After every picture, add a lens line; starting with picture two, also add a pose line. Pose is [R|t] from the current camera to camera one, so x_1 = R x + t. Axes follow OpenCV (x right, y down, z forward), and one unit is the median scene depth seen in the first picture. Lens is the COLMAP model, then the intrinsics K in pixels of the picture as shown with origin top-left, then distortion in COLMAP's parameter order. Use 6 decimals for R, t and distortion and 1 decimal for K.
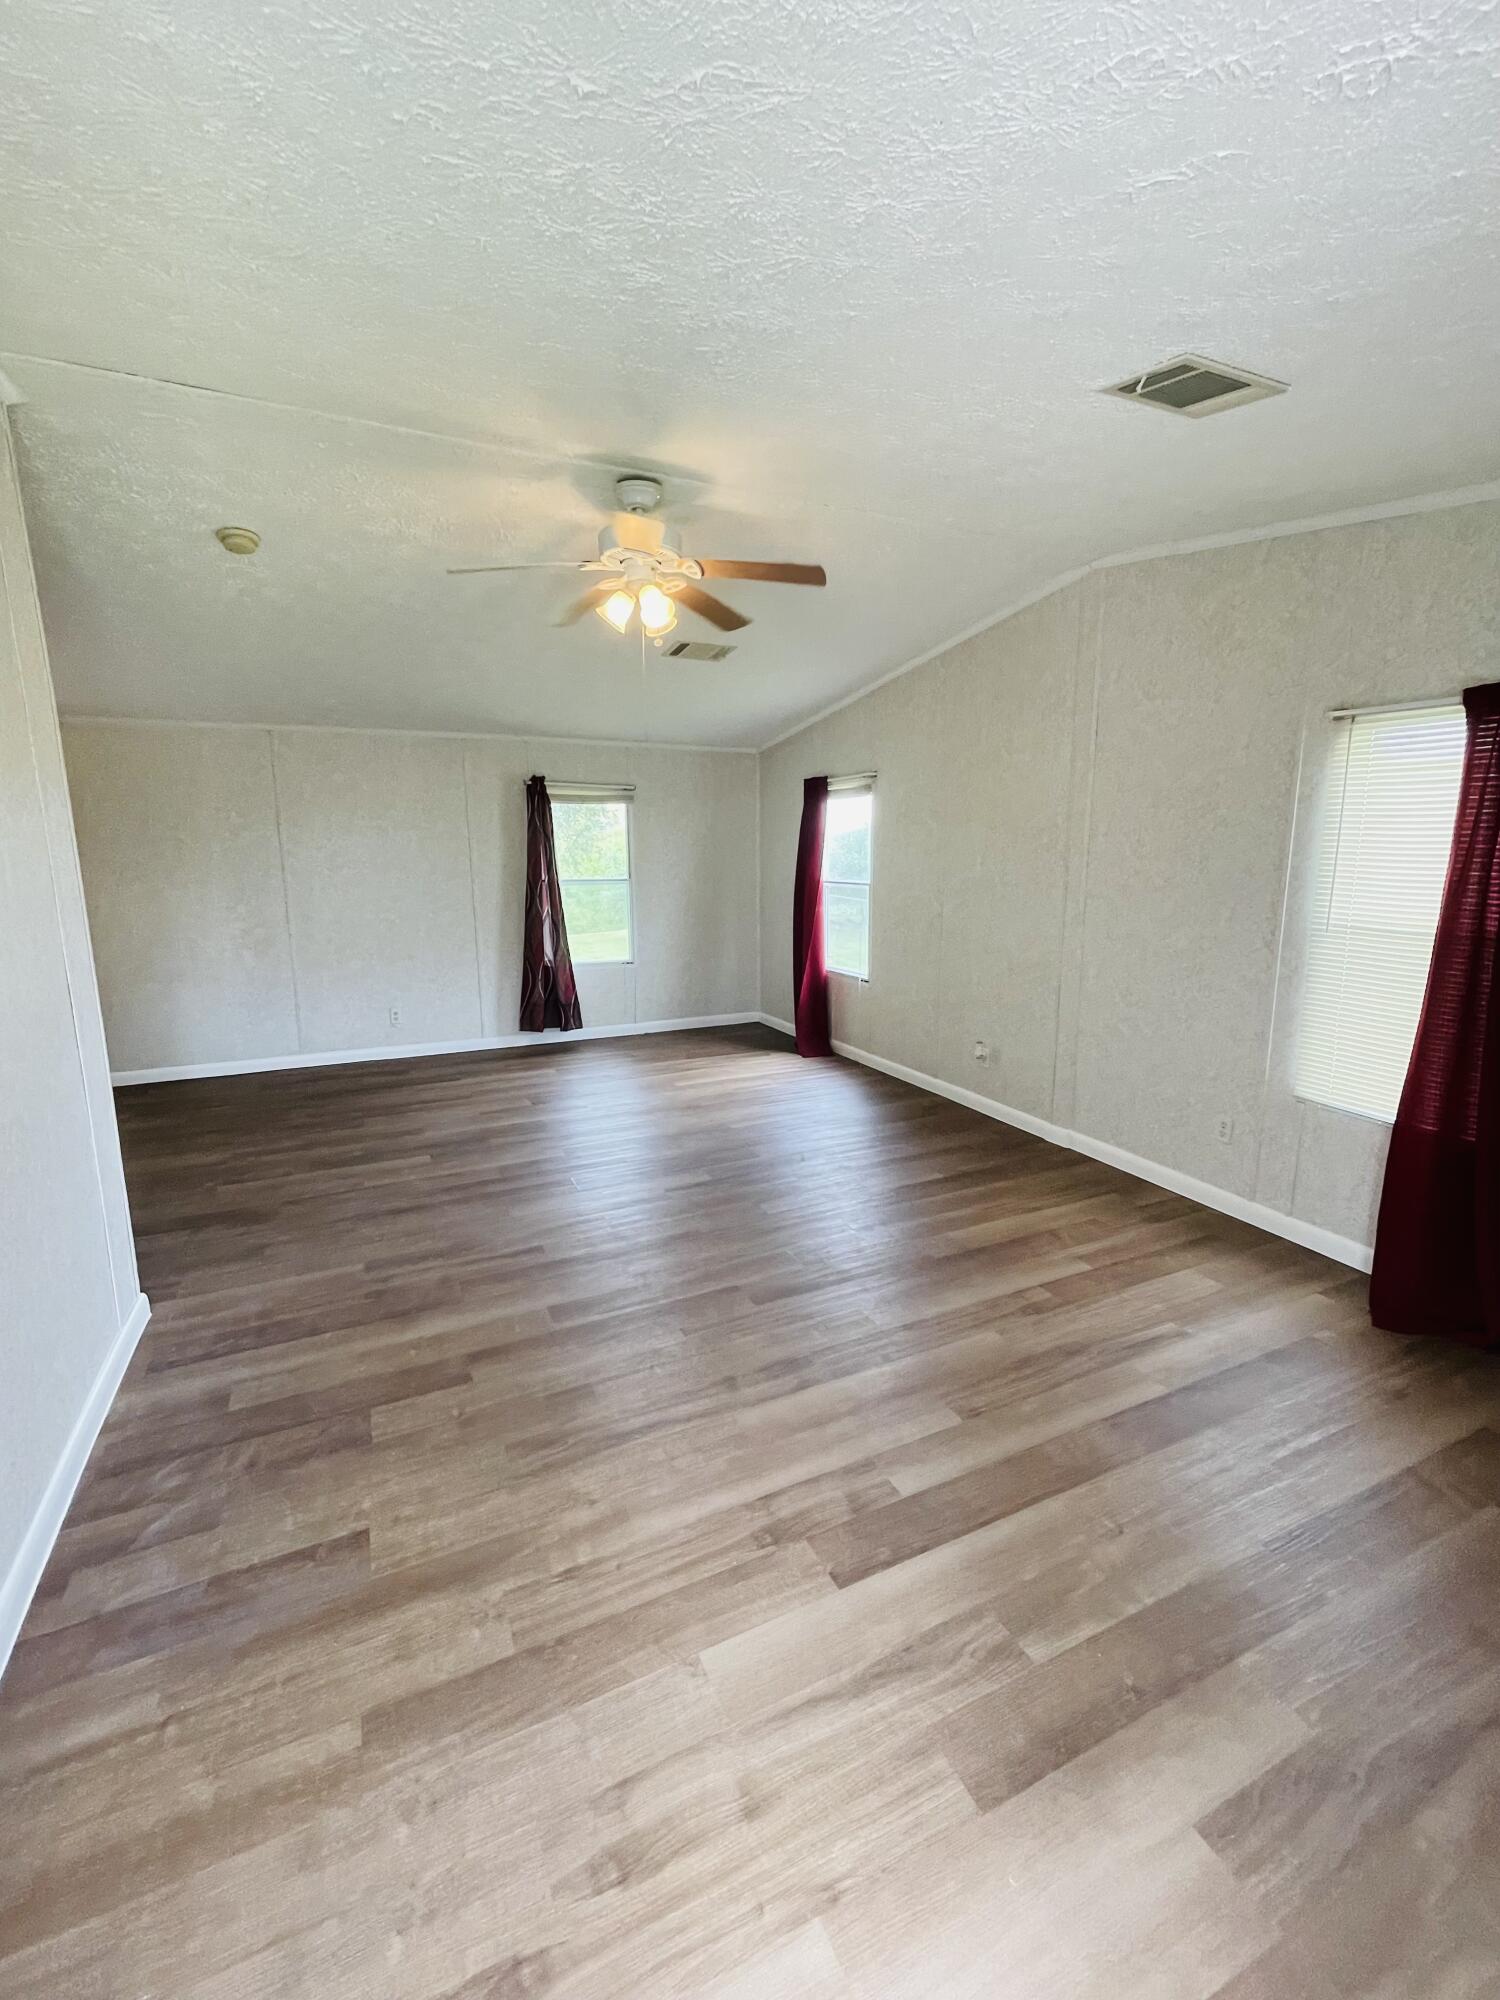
lens RADIAL K [[851.5, 0, 751.3], [0, 851.5, 1006.7], [0, 0, 1]] dist [-0.009921, 0.003016]
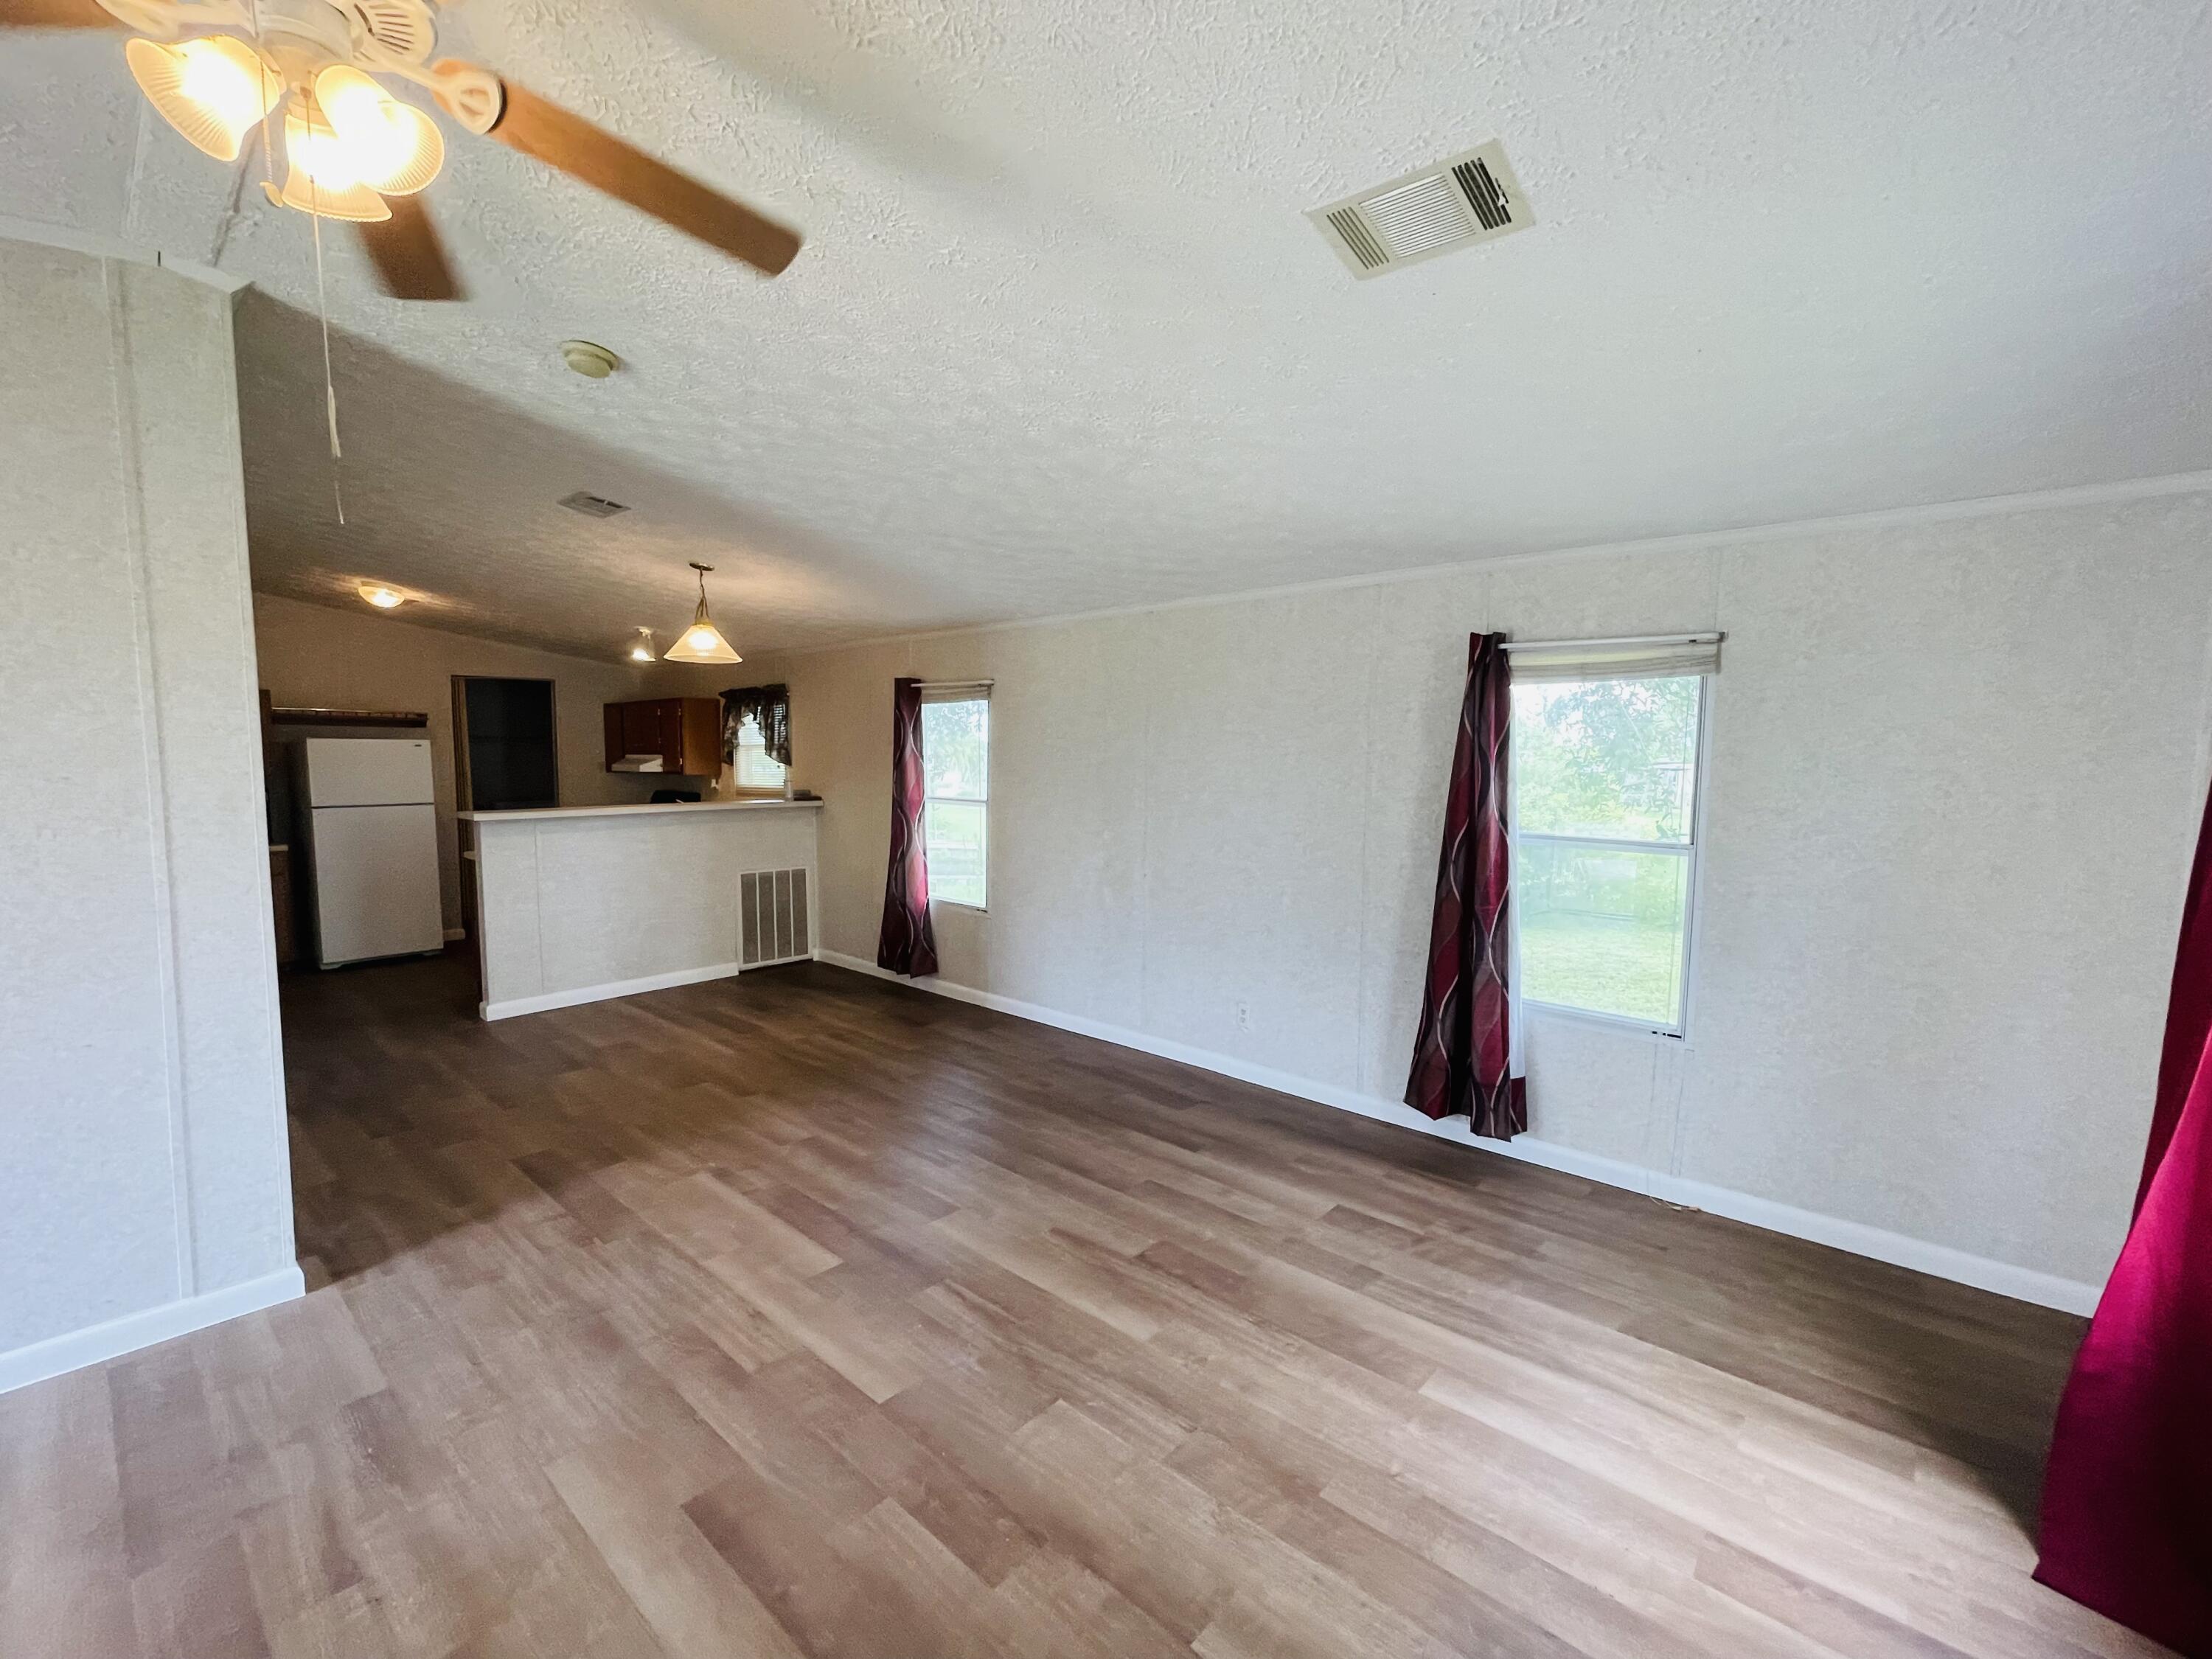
lens RADIAL K [[941.8, 0, 1100.7], [0, 941.8, 827.4], [0, 0, 1]] dist [-0.009921, 0.003016]
pose [[0.386907, 0.077229, -0.918879, 0.275485], [-0.185091, 0.982710, 0.004659, -0.161509], [0.903352, 0.168274, 0.394512, 0.826307]]
